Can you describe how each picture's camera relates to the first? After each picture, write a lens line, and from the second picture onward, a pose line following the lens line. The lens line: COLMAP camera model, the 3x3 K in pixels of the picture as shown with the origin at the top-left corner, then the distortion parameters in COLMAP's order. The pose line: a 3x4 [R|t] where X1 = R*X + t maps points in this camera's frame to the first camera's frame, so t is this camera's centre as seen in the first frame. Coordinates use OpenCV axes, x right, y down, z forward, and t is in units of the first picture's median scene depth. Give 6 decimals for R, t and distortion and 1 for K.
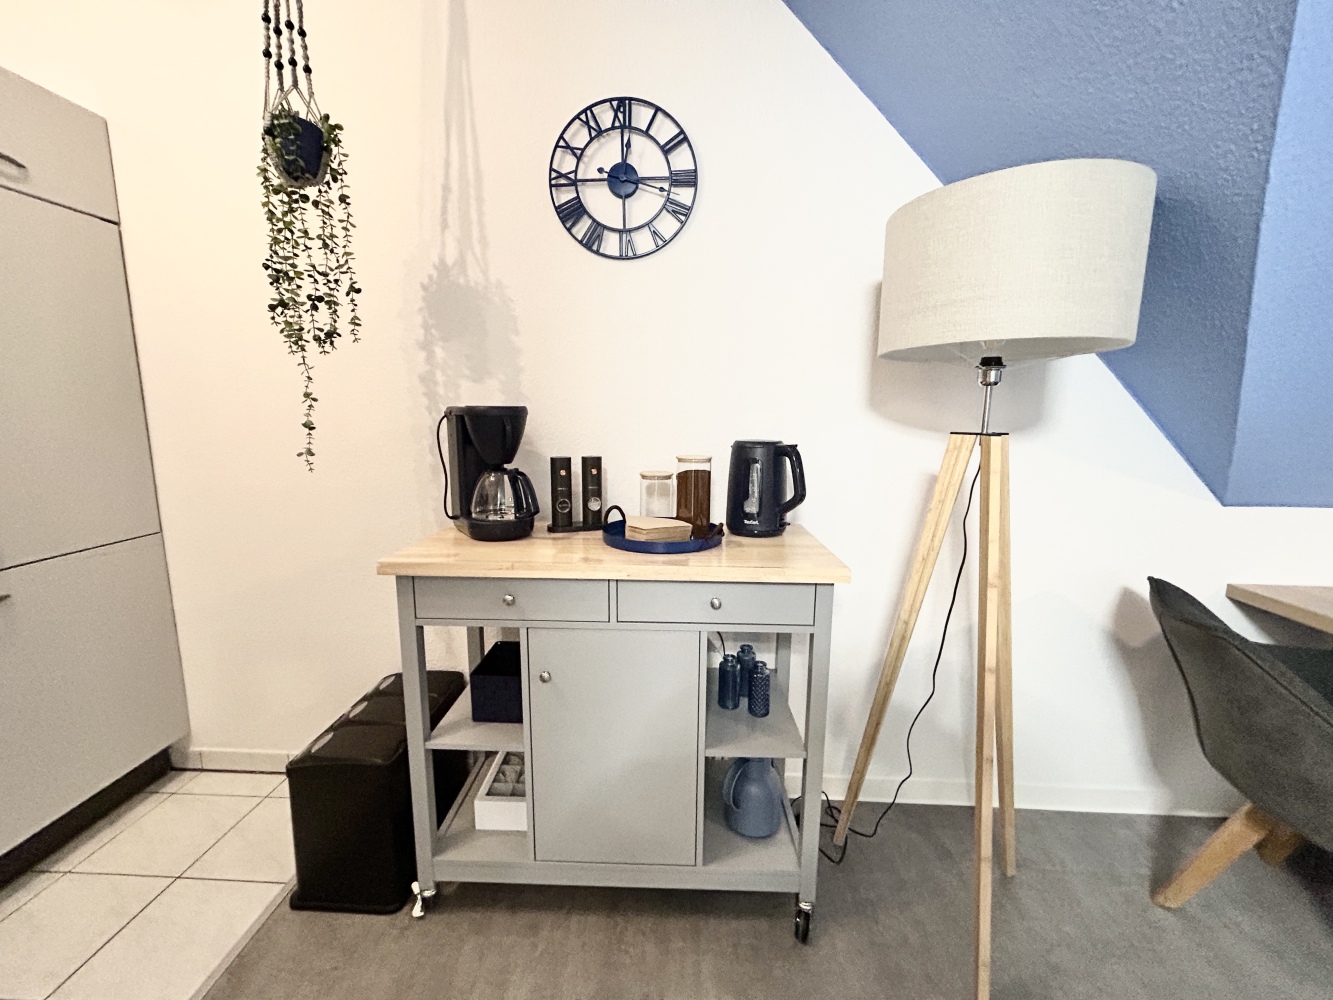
lens RADIAL K [[542.1, 0, 658.2], [0, 542.1, 495.2], [0, 0, 1]] dist [0.002817, 0.000168]
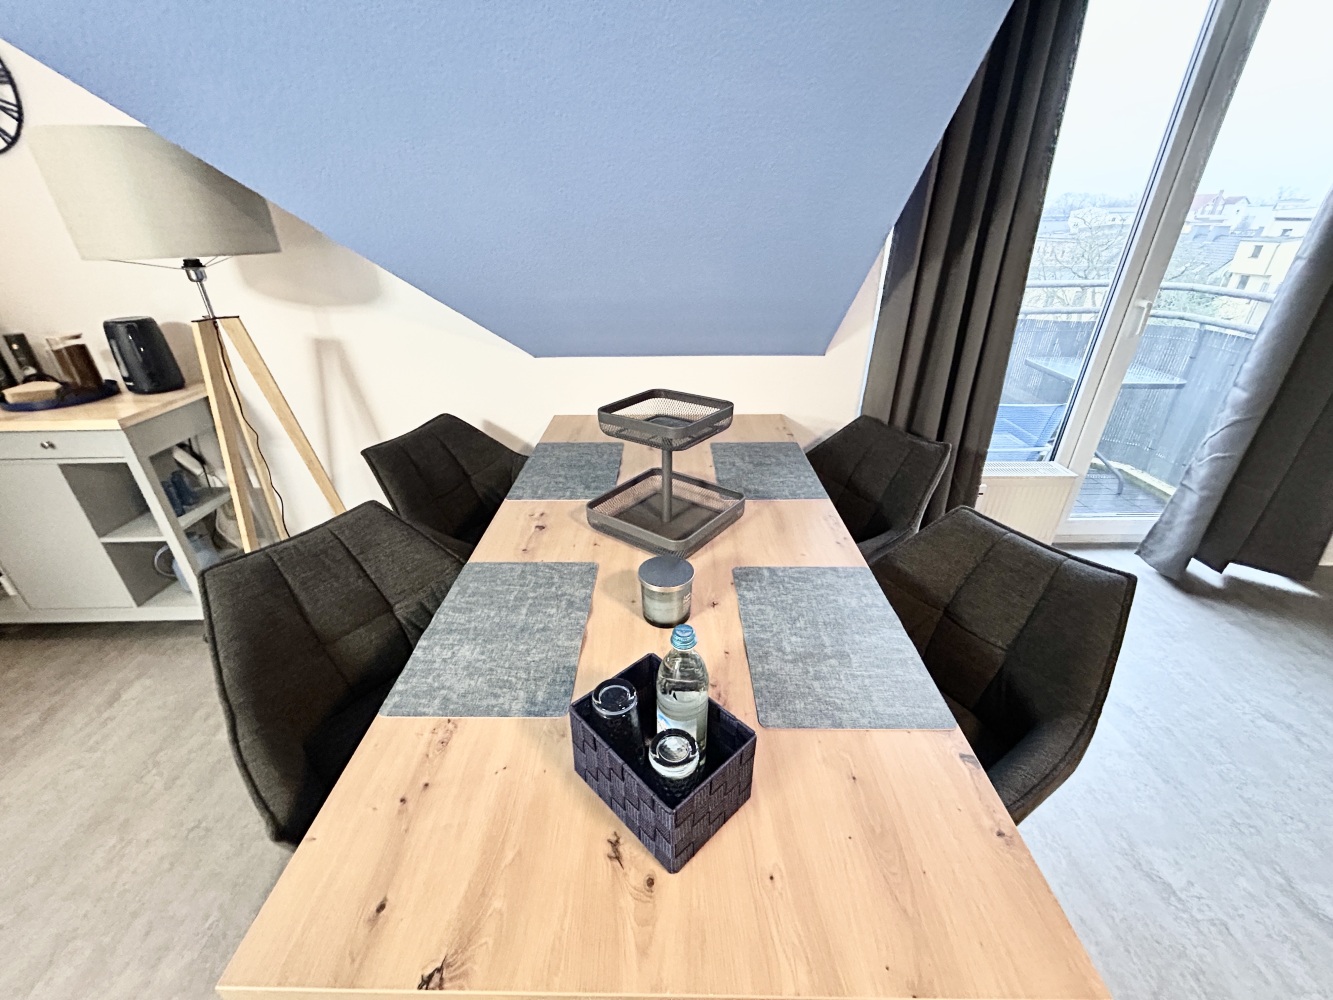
lens RADIAL K [[542.1, 0, 658.2], [0, 542.1, 495.2], [0, 0, 1]] dist [0.002817, 0.000168]
pose [[0.998956, -0.035226, 0.029098, 1.370728], [0.024601, 0.951350, 0.307128, -0.065678], [-0.038501, -0.306091, 0.951223, -0.409335]]
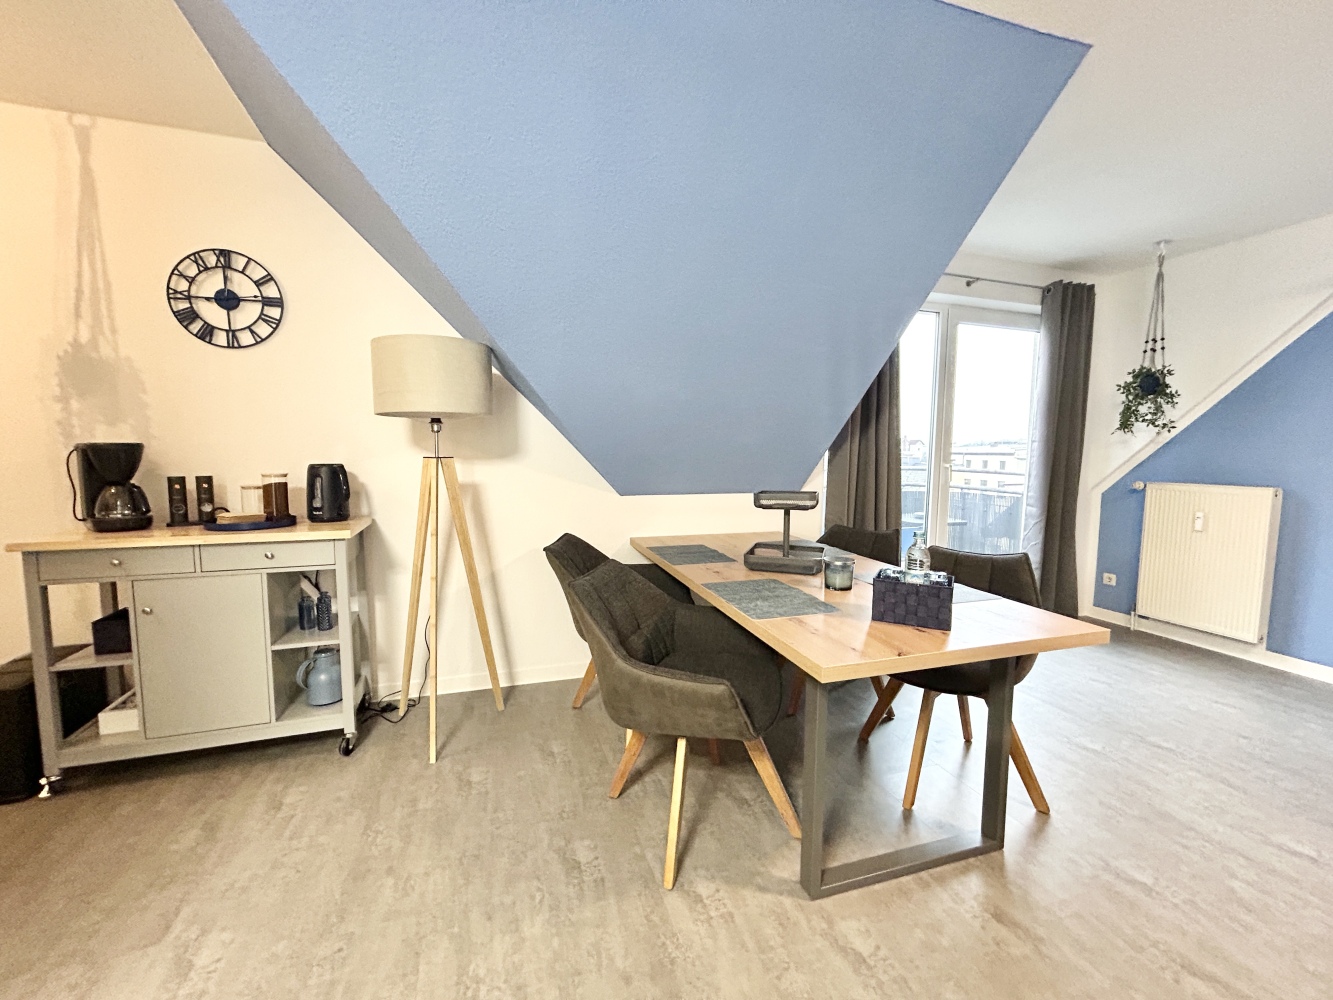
lens RADIAL K [[537.4, 0, 660.1], [0, 537.4, 499.9], [0, 0, 1]] dist [0.002984, -0.000120]
pose [[0.938096, -0.034984, 0.344605, 0.554443], [0.055733, 0.997168, -0.050486, 0.143040], [-0.341863, 0.066567, 0.937389, -0.844763]]
